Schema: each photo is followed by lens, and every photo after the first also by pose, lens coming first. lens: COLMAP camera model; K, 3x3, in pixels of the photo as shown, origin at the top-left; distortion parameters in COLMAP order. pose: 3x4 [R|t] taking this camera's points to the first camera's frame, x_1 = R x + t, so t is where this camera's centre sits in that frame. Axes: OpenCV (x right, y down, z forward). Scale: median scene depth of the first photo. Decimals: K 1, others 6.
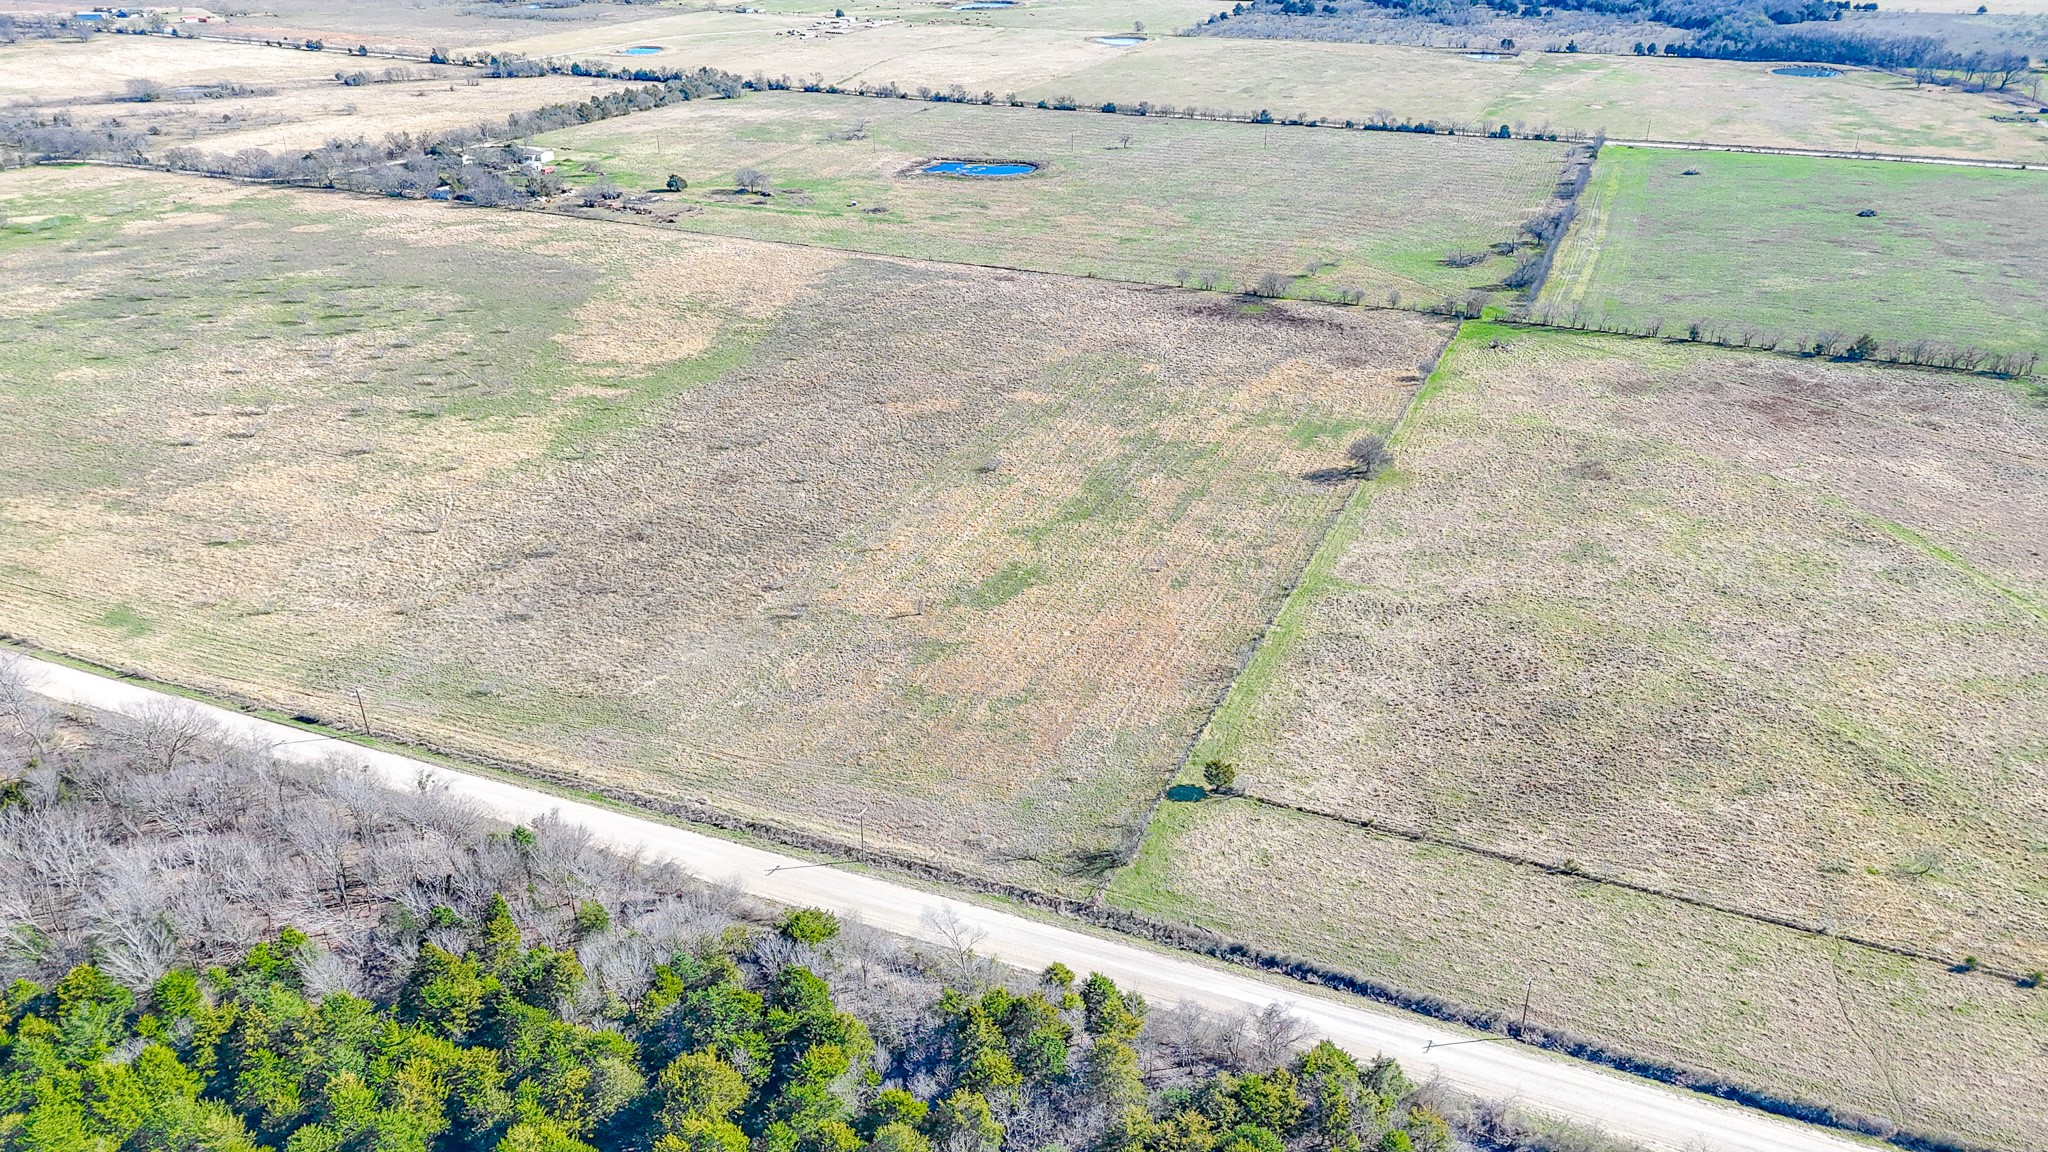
lens RADIAL K [[1480.8, 0, 1023.4], [0, 1480.8, 585.2], [0, 0, 1]] dist [0.076882, -0.068183]
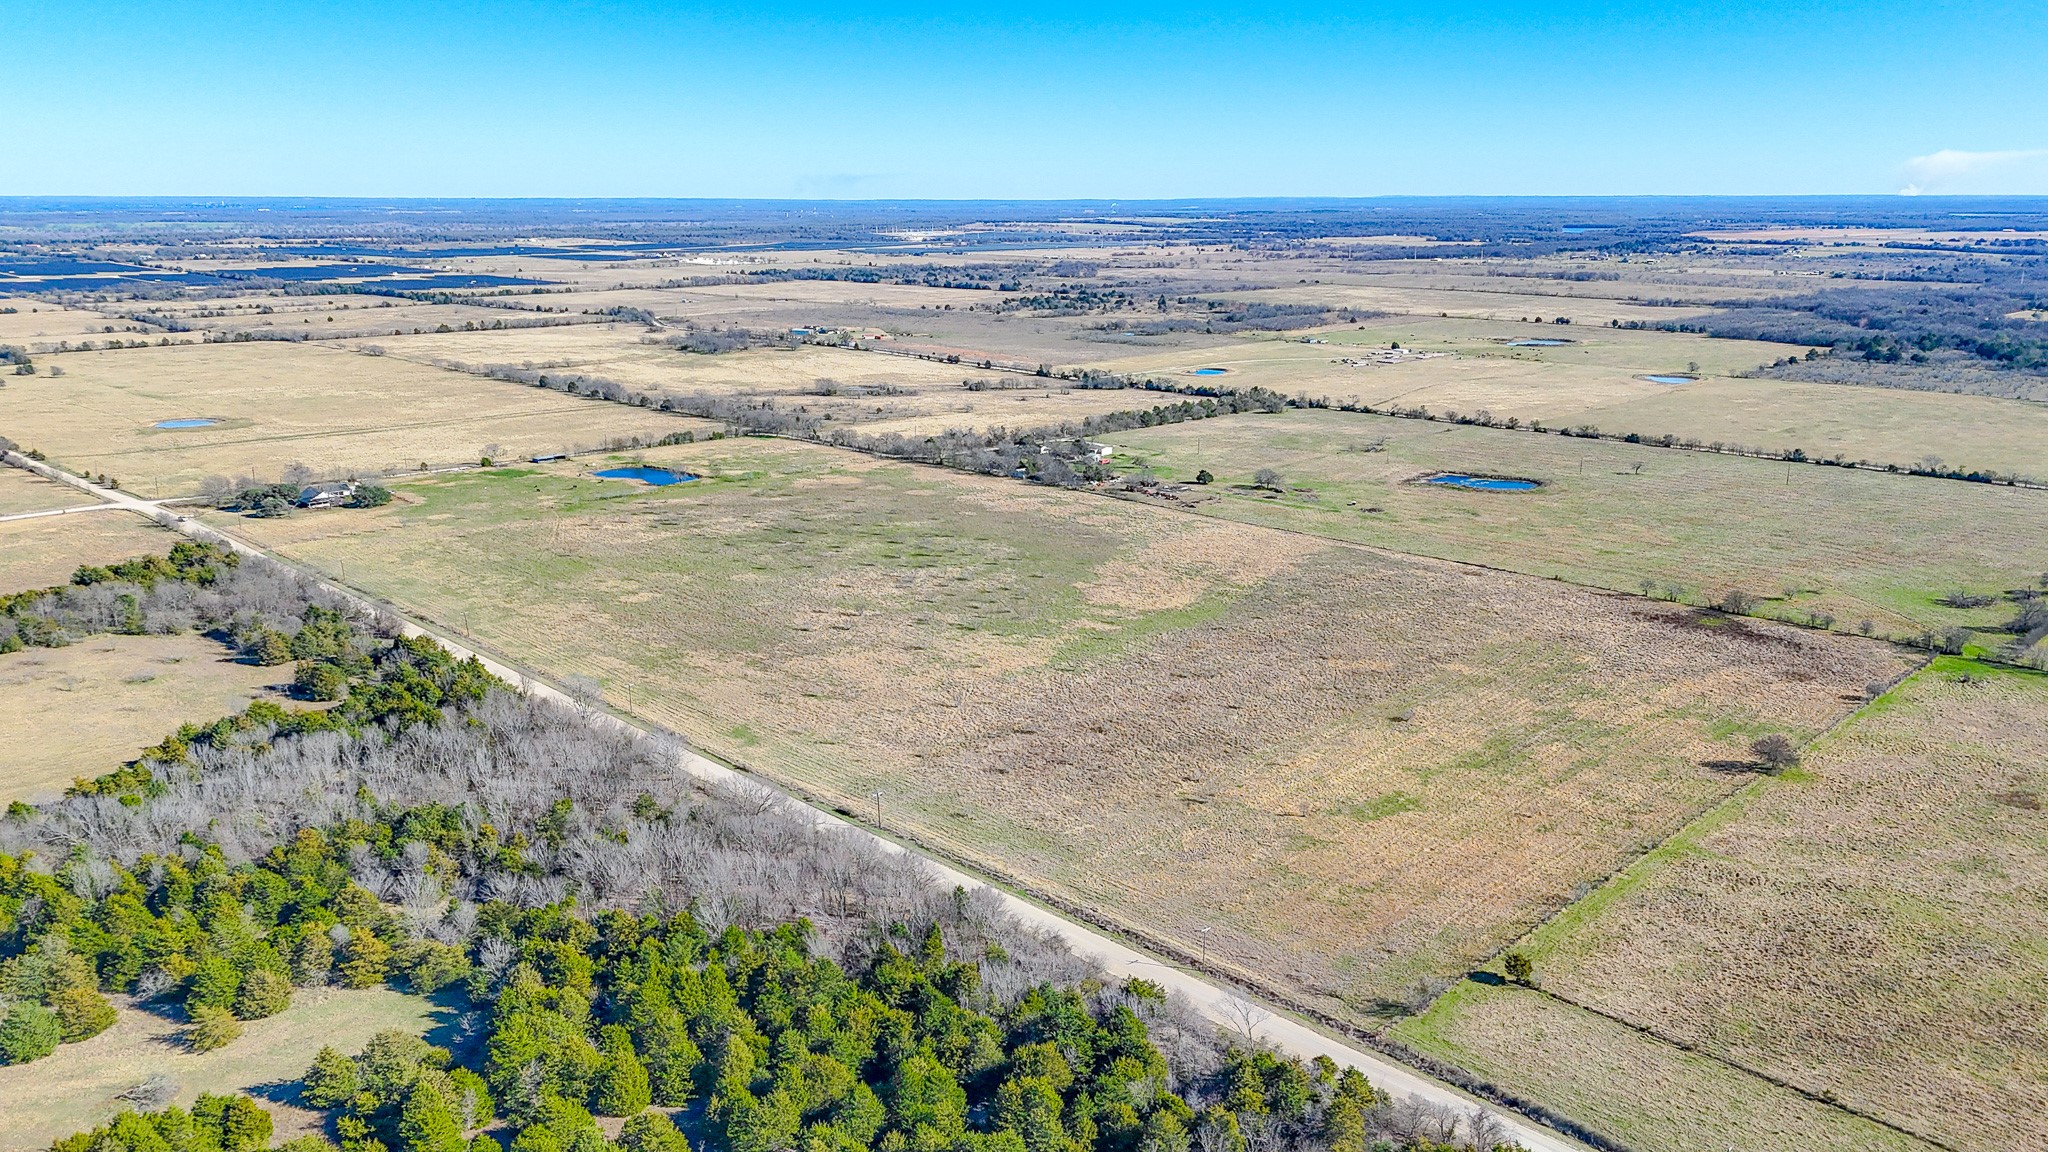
lens RADIAL K [[1478.5, 0, 1025.6], [0, 1478.5, 567.0], [0, 0, 1]] dist [0.111031, -0.150007]
pose [[0.930141, 0.089476, -0.356134, 0.089139], [-0.163472, 0.969349, -0.183411, 0.056031], [0.328808, 0.228816, 0.916258, -0.152356]]
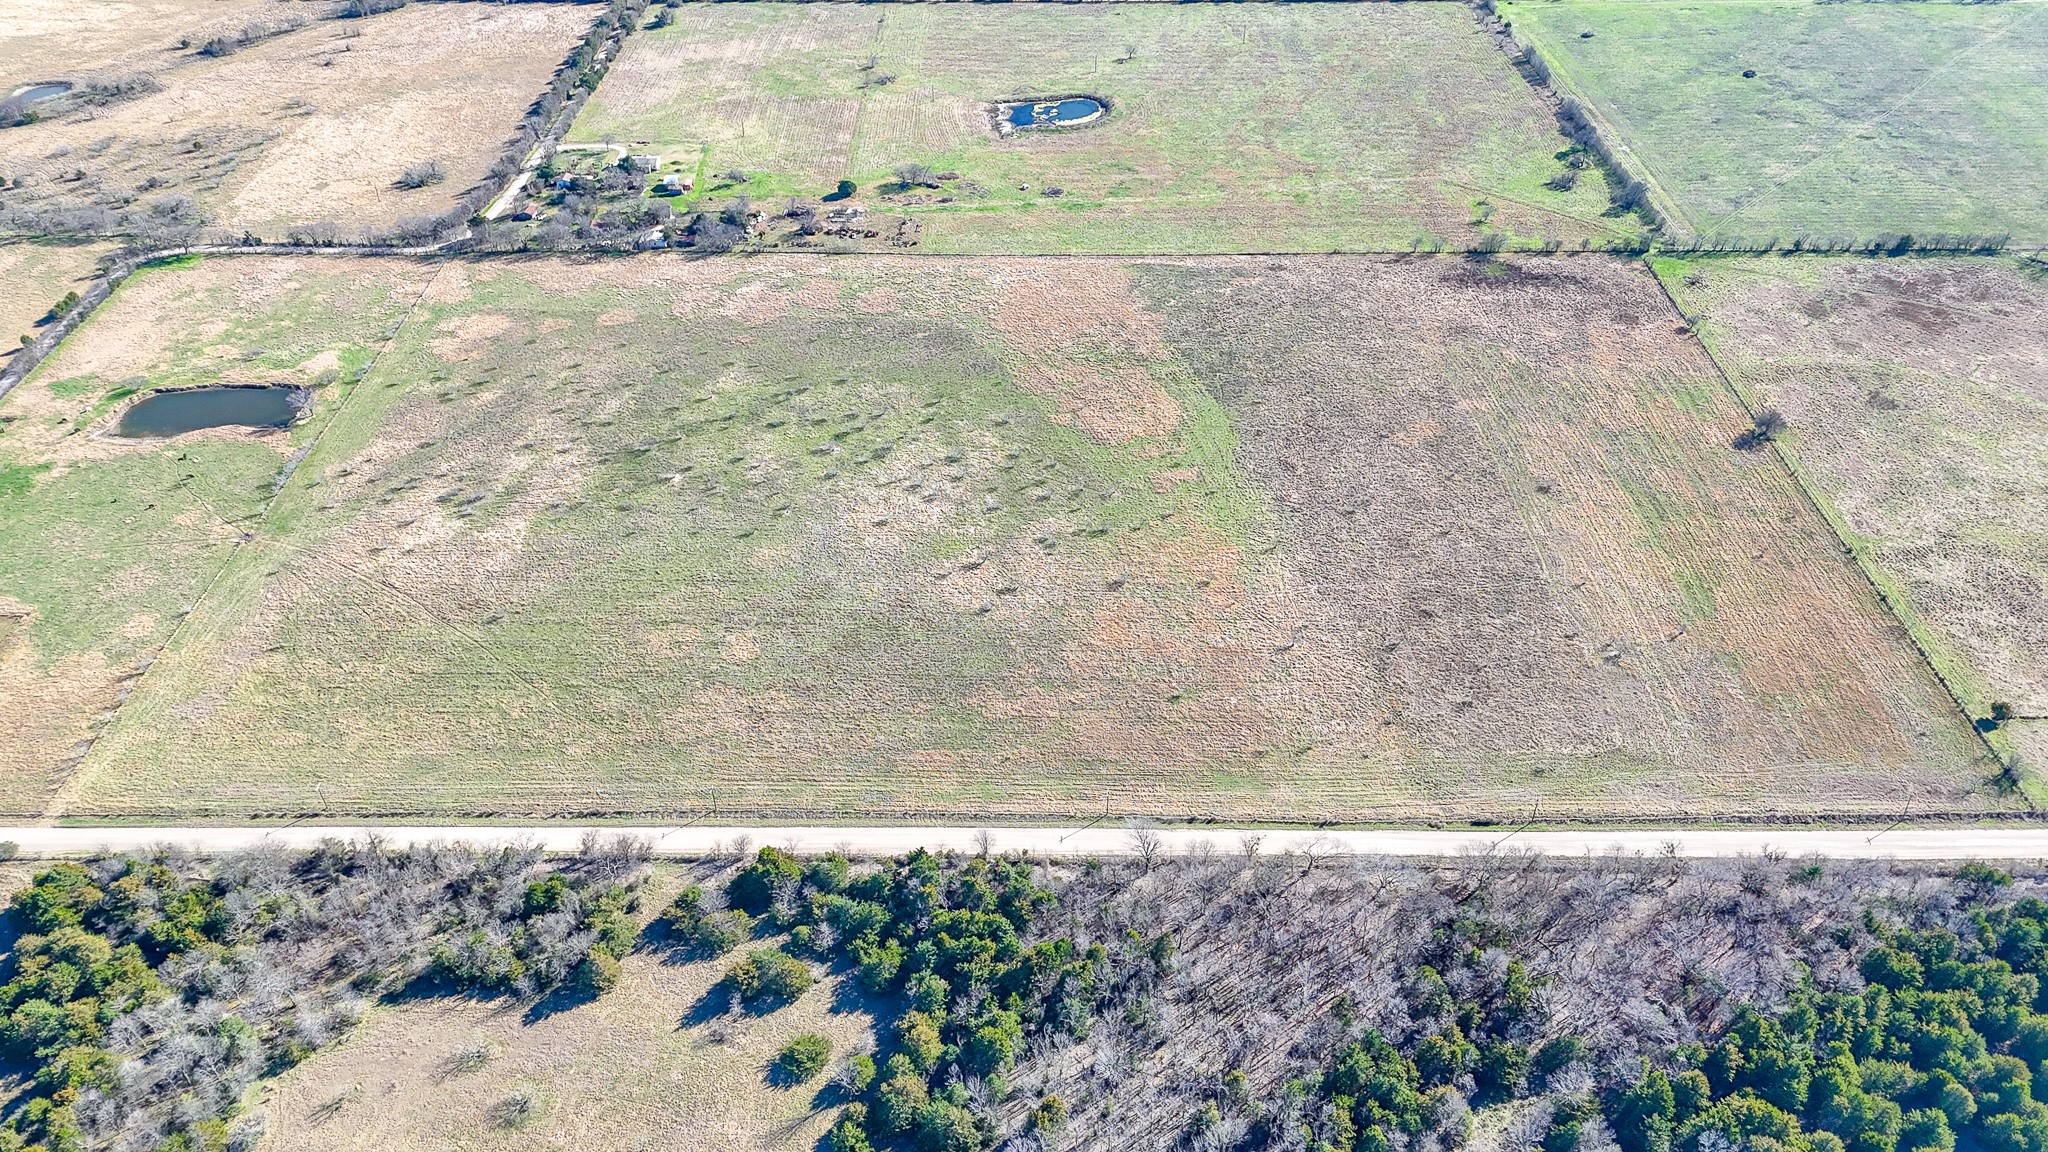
lens RADIAL K [[1480.8, 0, 1023.4], [0, 1480.8, 585.2], [0, 0, 1]] dist [0.076882, -0.068183]
pose [[0.921326, -0.245374, 0.301579, -0.774261], [0.177853, 0.955759, 0.234295, -0.343035], [-0.345726, -0.162226, 0.924206, -0.116768]]
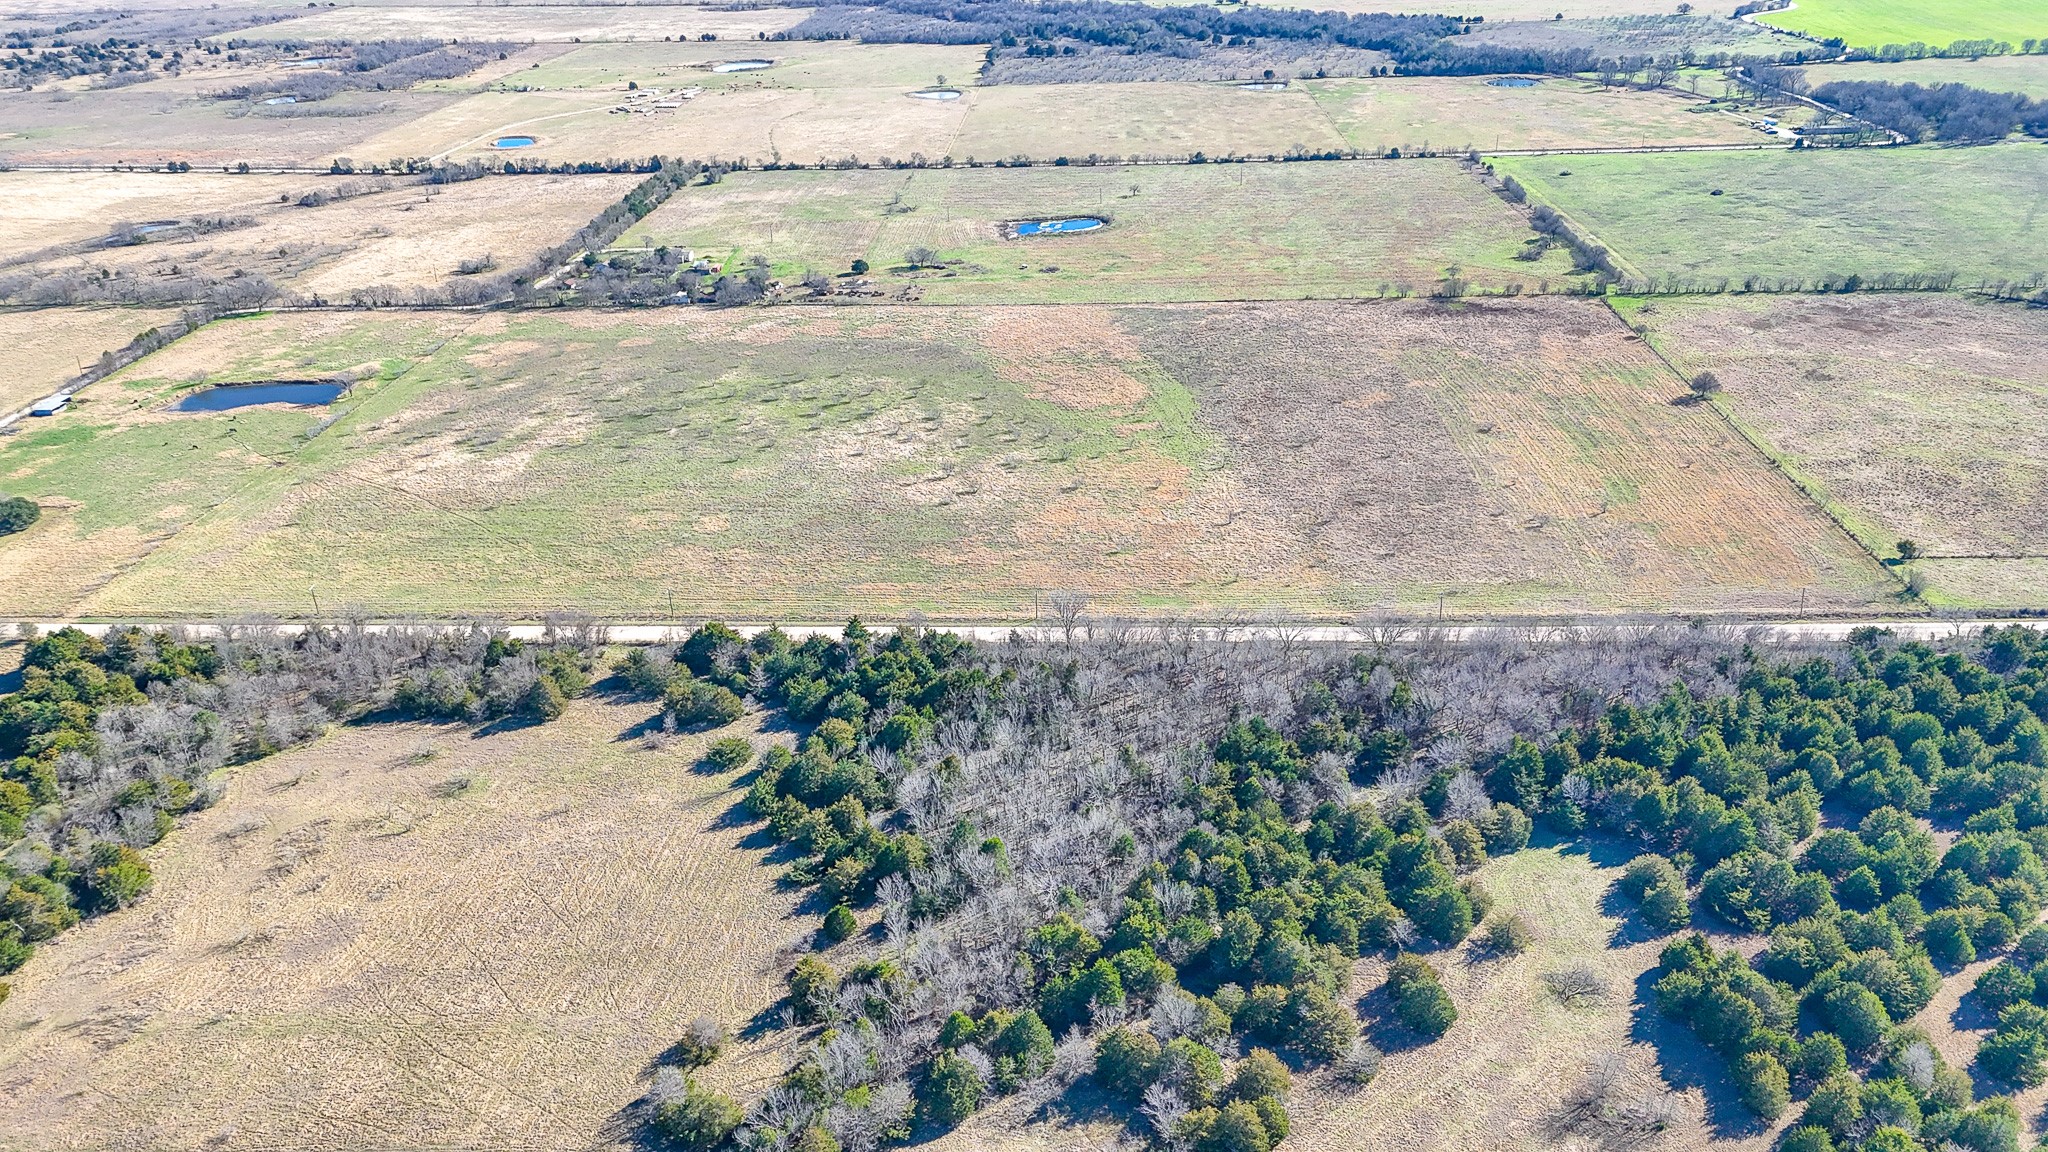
lens RADIAL K [[1545.7, 0, 1019.8], [0, 1545.7, 582.6], [0, 0, 1]] dist [0.081645, -0.079019]
pose [[0.937836, -0.172584, 0.301128, -0.795807], [0.178711, 0.983874, 0.007303, -0.020089], [-0.297532, 0.046966, 0.953556, -0.271359]]
